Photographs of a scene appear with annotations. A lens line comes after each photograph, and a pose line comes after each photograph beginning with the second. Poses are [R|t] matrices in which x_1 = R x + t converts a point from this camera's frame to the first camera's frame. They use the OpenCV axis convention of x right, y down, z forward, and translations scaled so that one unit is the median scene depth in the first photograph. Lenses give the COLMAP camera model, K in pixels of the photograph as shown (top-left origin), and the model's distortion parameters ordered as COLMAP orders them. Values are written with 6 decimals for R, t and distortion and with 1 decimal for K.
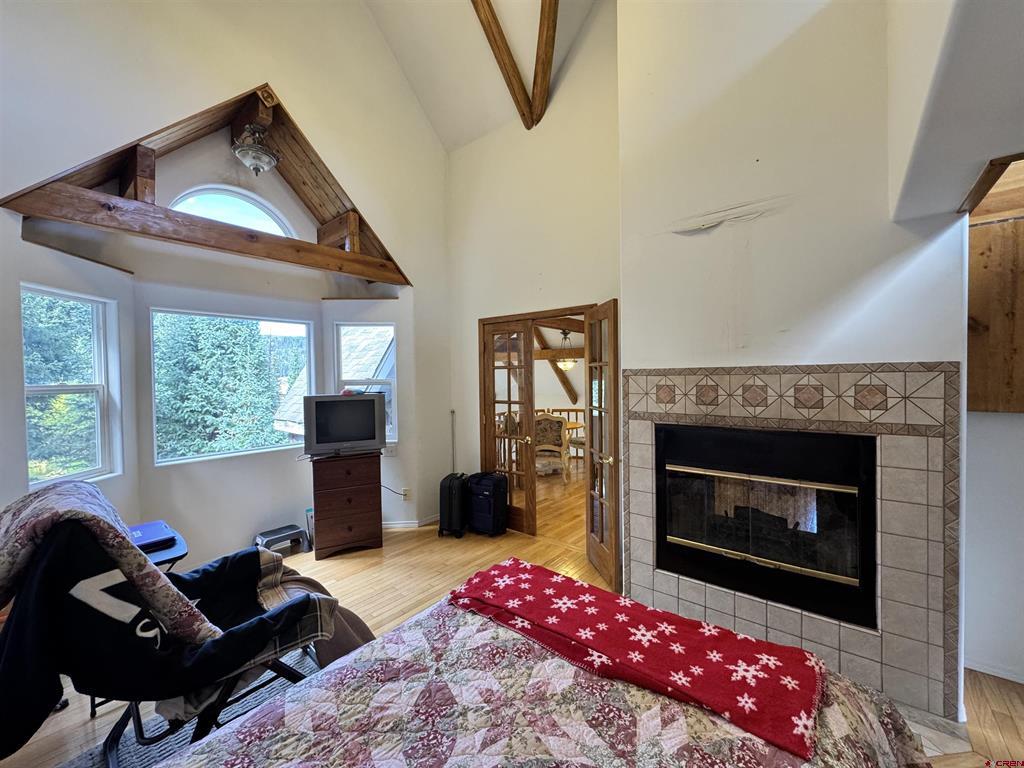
lens RADIAL K [[409.3, 0, 512.0], [0, 409.3, 384.0], [0, 0, 1]] dist [0.000562, 0.000048]
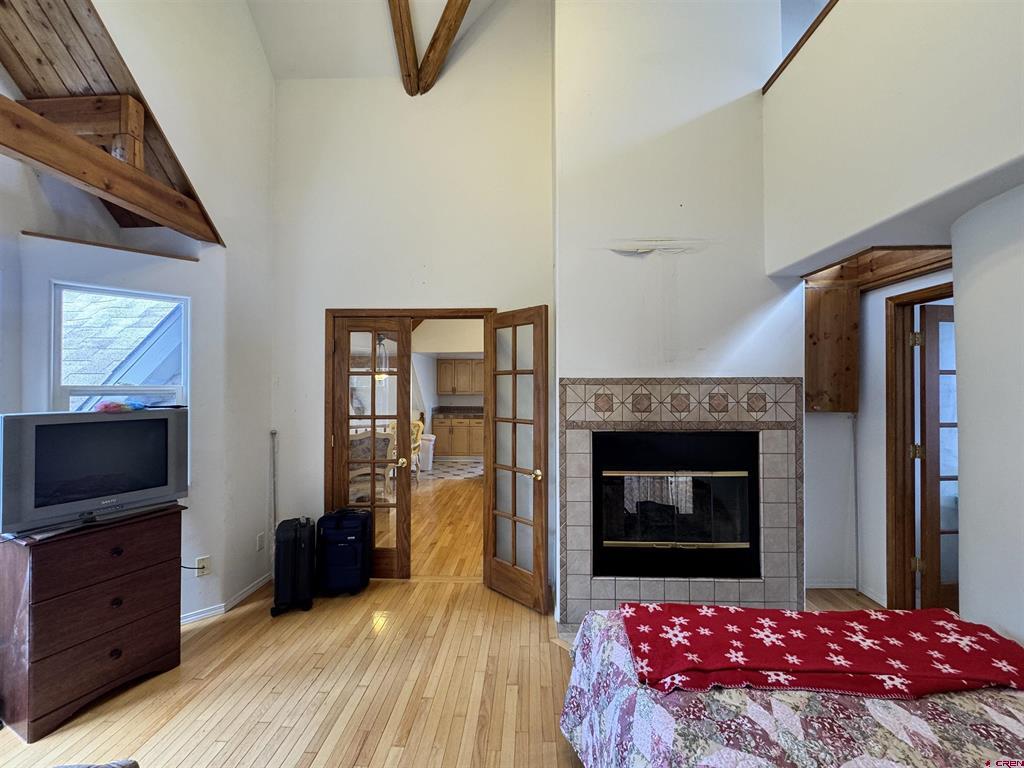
lens RADIAL K [[409.3, 0, 512.0], [0, 409.3, 384.0], [0, 0, 1]] dist [0.000562, 0.000048]
pose [[0.797442, 0.020314, 0.603054, -0.433467], [0.001585, 0.999359, -0.035760, 0.013943], [-0.603394, 0.029472, 0.796899, 0.312774]]
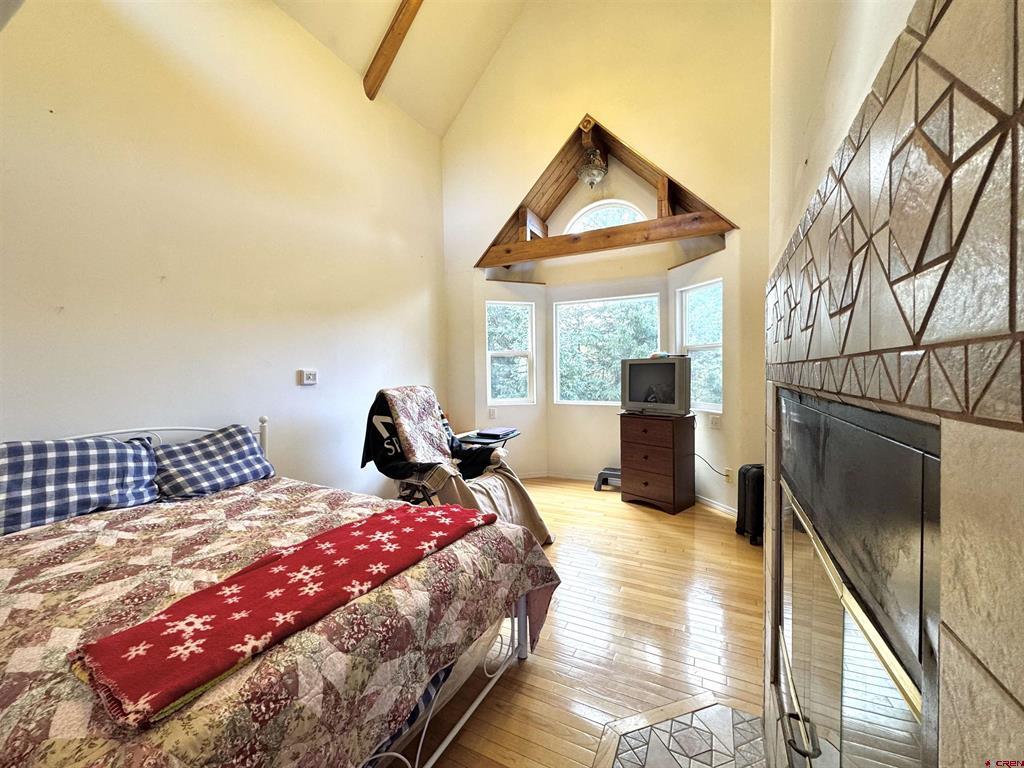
lens RADIAL K [[409.3, 0, 512.0], [0, 409.3, 384.0], [0, 0, 1]] dist [0.000562, 0.000048]
pose [[0.226633, 0.037743, -0.973249, 0.766198], [-0.011717, 0.999282, 0.036024, 0.084558], [0.973910, 0.003239, 0.226913, 0.585749]]
